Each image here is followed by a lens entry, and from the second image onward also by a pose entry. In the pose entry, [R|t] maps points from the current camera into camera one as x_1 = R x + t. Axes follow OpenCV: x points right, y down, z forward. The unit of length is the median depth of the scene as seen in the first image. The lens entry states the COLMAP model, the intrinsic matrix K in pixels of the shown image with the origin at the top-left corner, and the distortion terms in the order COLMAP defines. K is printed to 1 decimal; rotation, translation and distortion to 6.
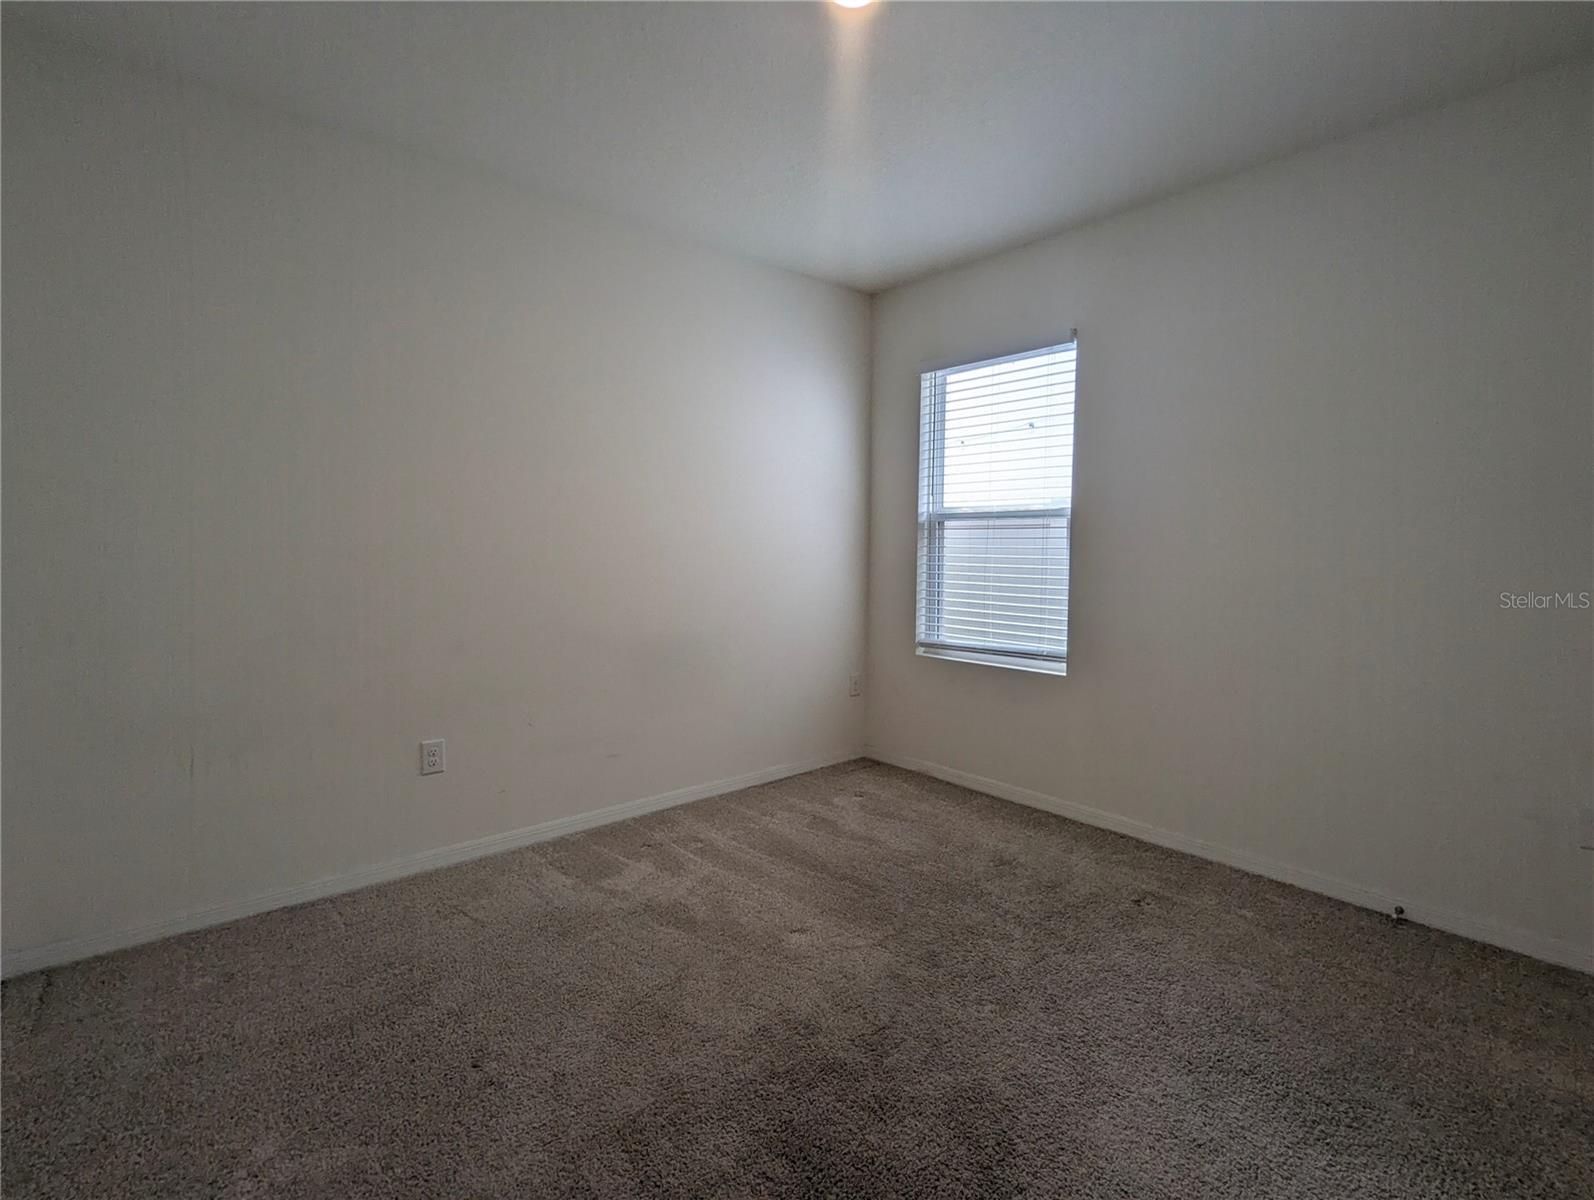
lens RADIAL K [[739.5, 0, 795.2], [0, 739.5, 607.0], [0, 0, 1]] dist [0.001824, 0.001050]
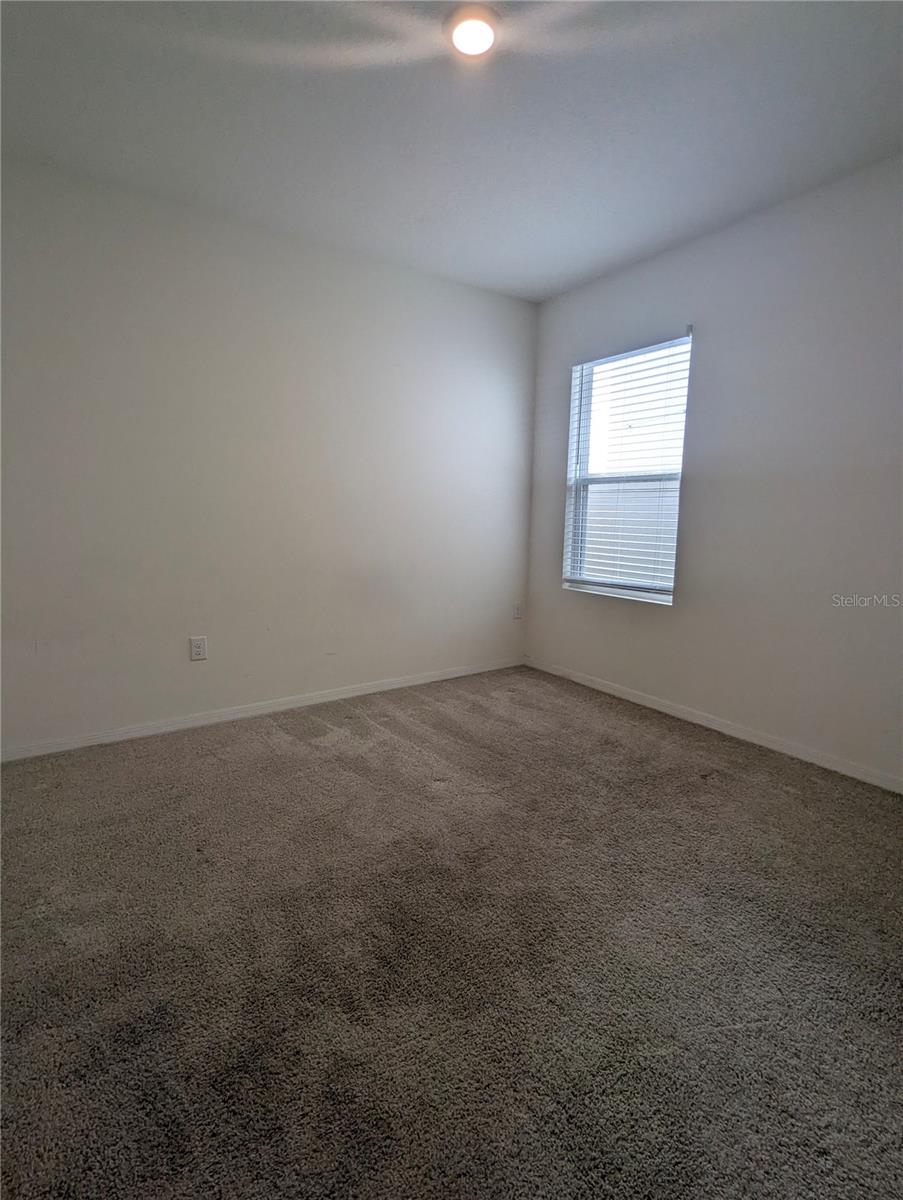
lens RADIAL K [[556.7, 0, 447.0], [0, 556.7, 600.3], [0, 0, 1]] dist [0.001824, 0.001050]
pose [[0.993348, 0.025197, -0.112360, 0.111913], [-0.016363, 0.996751, 0.078862, 0.018391], [0.113982, -0.076499, 0.990533, -0.002817]]
